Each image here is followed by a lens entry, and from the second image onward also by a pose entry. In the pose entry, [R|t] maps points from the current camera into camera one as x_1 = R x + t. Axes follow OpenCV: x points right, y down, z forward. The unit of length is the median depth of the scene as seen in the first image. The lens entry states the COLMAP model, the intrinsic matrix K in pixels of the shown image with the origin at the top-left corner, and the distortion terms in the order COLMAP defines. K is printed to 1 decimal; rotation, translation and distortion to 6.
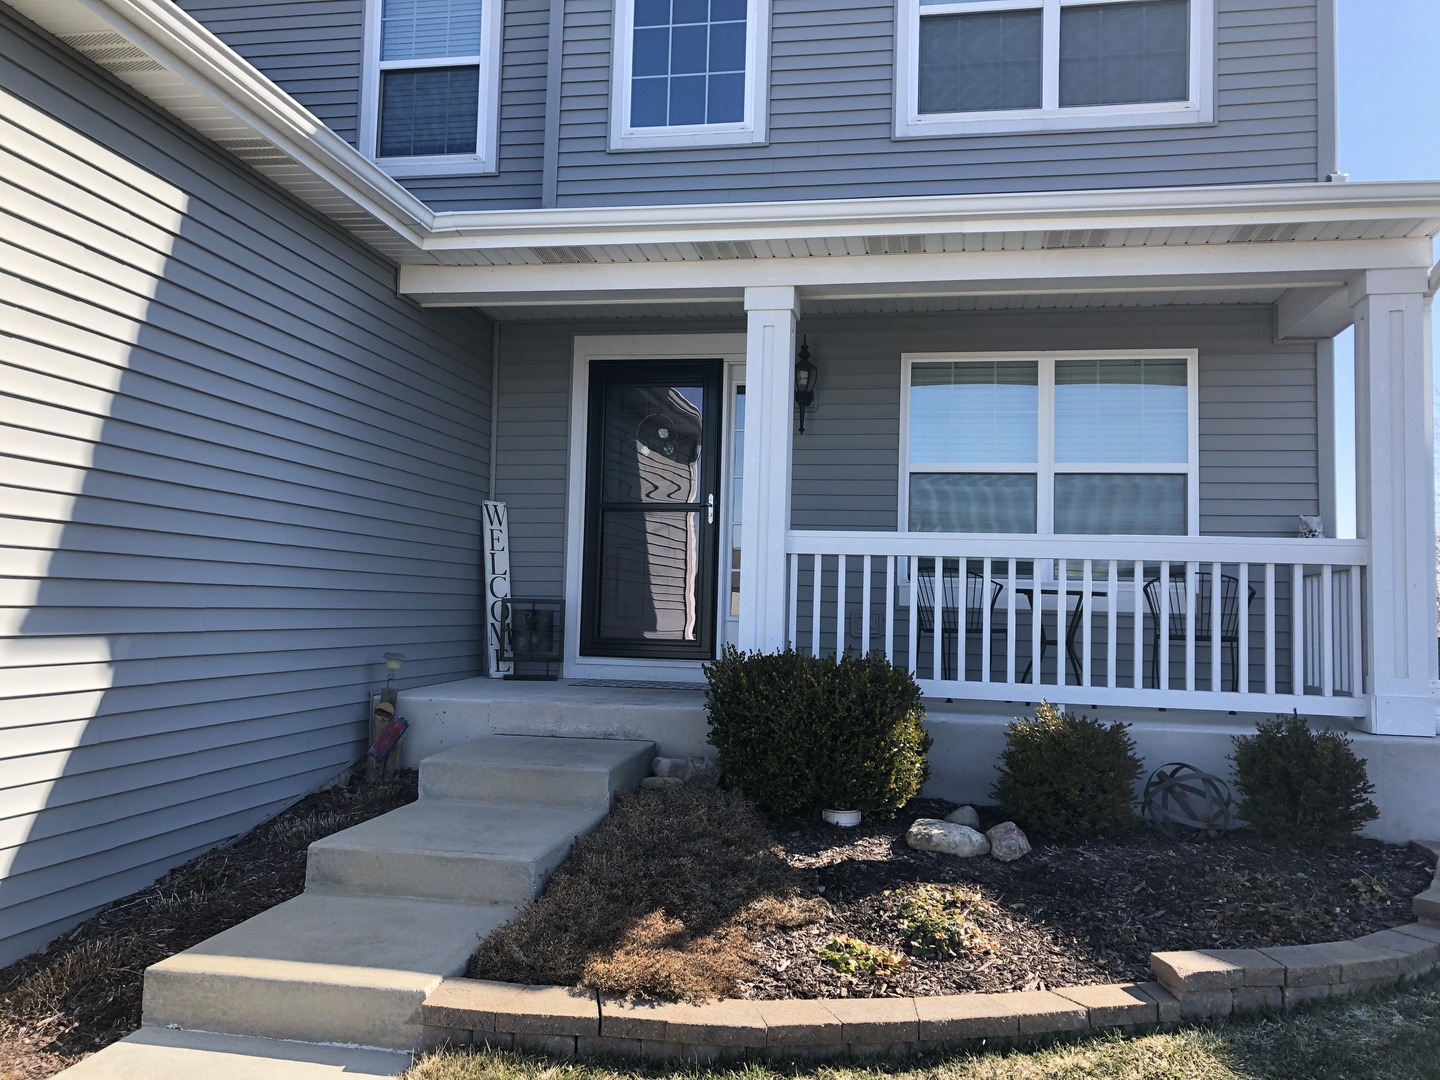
lens RADIAL K [[1151.0, 0, 720.0], [0, 1151.0, 540.0], [0, 0, 1]] dist [0.048284, -0.051709]
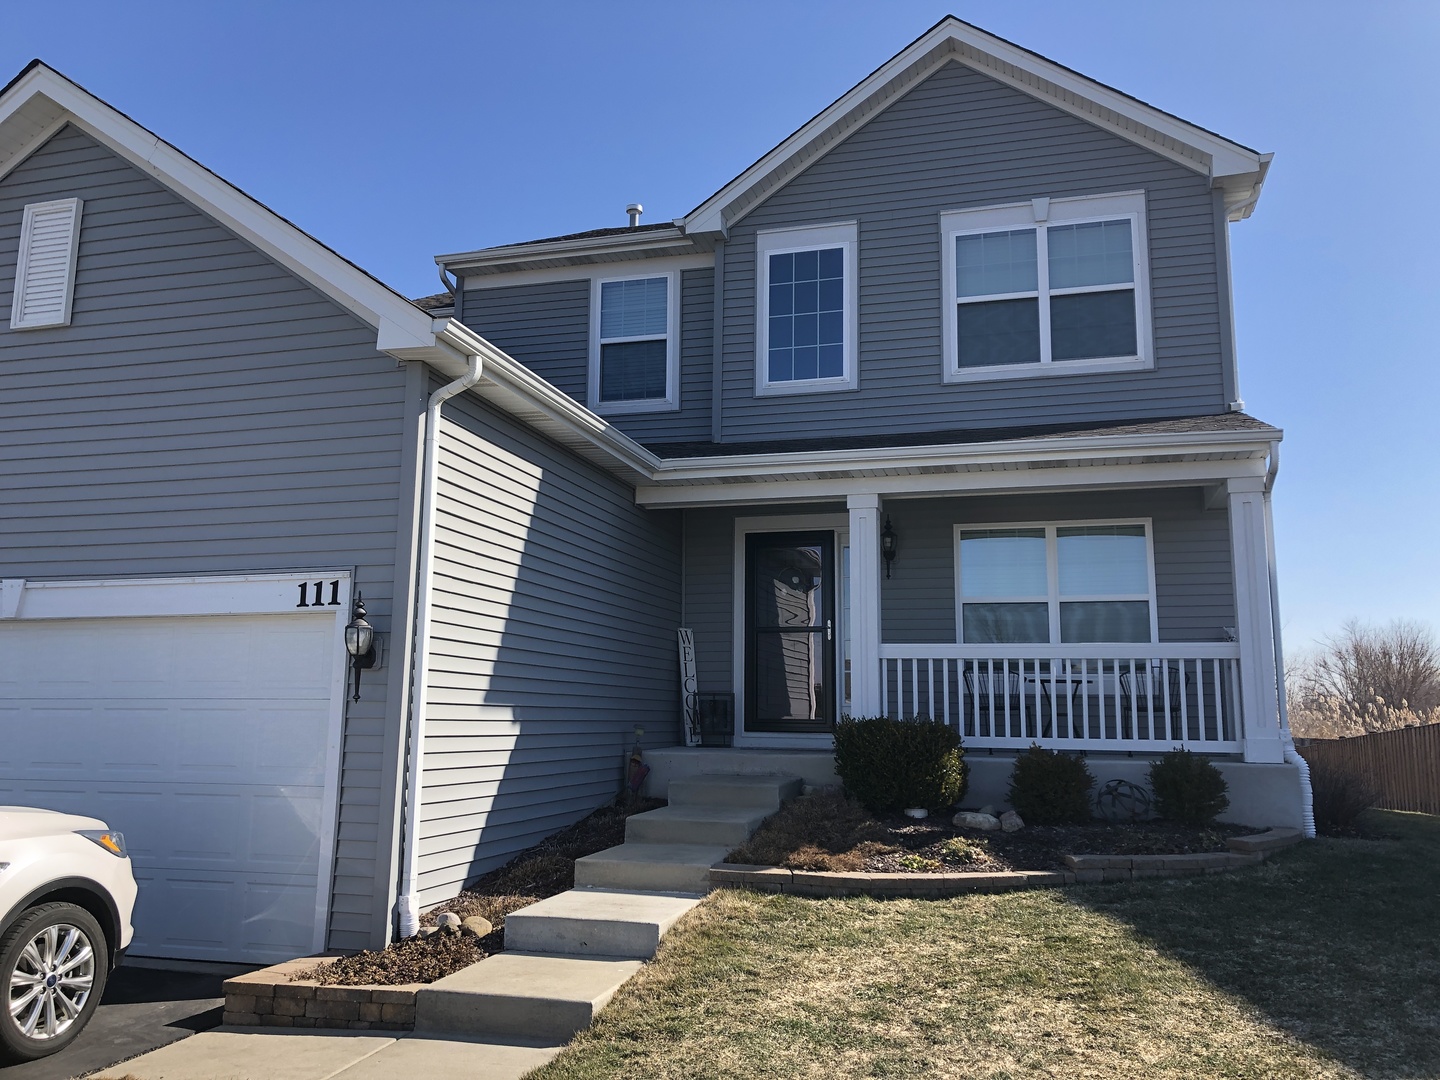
lens RADIAL K [[1151.0, 0, 720.0], [0, 1151.0, 540.0], [0, 0, 1]] dist [0.048284, -0.051709]
pose [[0.995412, -0.030492, -0.090688, -0.011226], [0.021489, 0.994891, -0.098639, 0.000893], [0.093232, 0.096238, 0.990982, -0.560372]]
